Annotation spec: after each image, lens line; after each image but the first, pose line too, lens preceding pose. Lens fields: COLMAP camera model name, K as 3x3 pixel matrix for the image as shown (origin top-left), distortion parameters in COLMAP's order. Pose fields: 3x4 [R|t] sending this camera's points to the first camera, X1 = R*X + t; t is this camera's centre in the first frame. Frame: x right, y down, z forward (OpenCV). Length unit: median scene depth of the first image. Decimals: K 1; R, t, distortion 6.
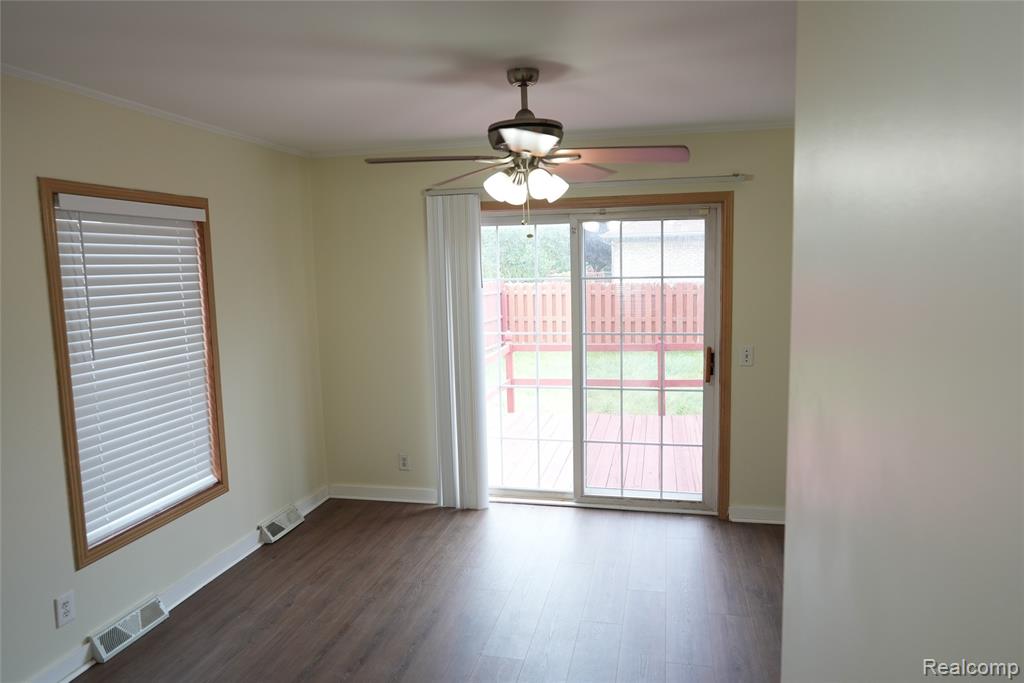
lens RADIAL K [[685.3, 0, 510.8], [0, 685.3, 340.8], [0, 0, 1]] dist [-0.035581, 0.049112]
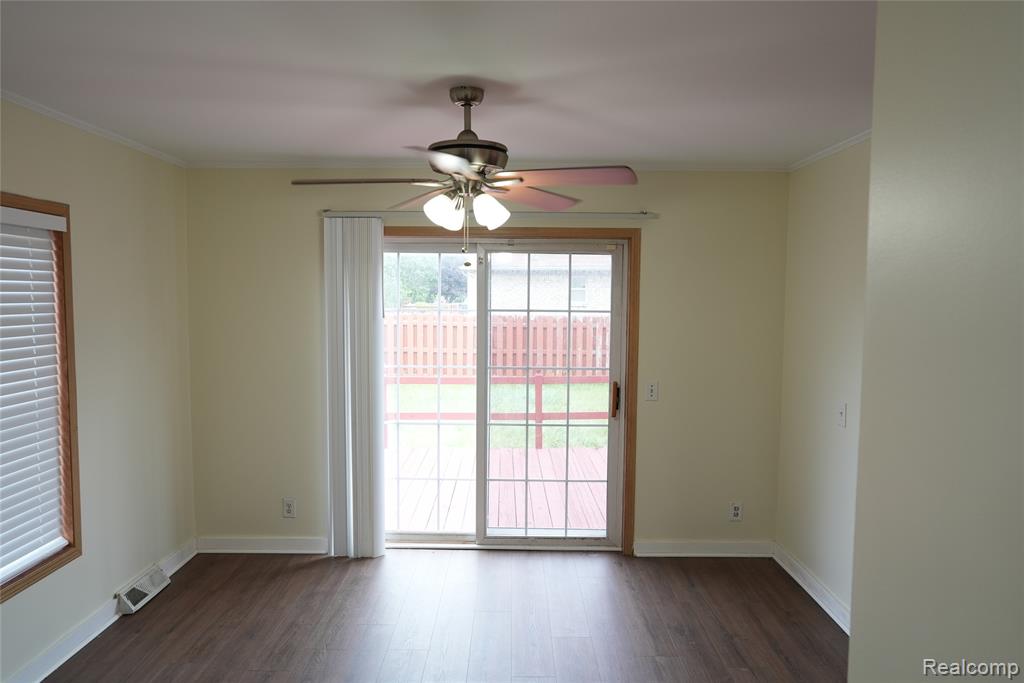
lens RADIAL K [[685.3, 0, 514.0], [0, 685.3, 340.4], [0, 0, 1]] dist [-0.035581, 0.049112]
pose [[0.973922, 0.014965, 0.226387, -0.084434], [-0.004680, 0.998935, -0.045900, -0.004536], [-0.226833, 0.043643, 0.972955, 0.055277]]
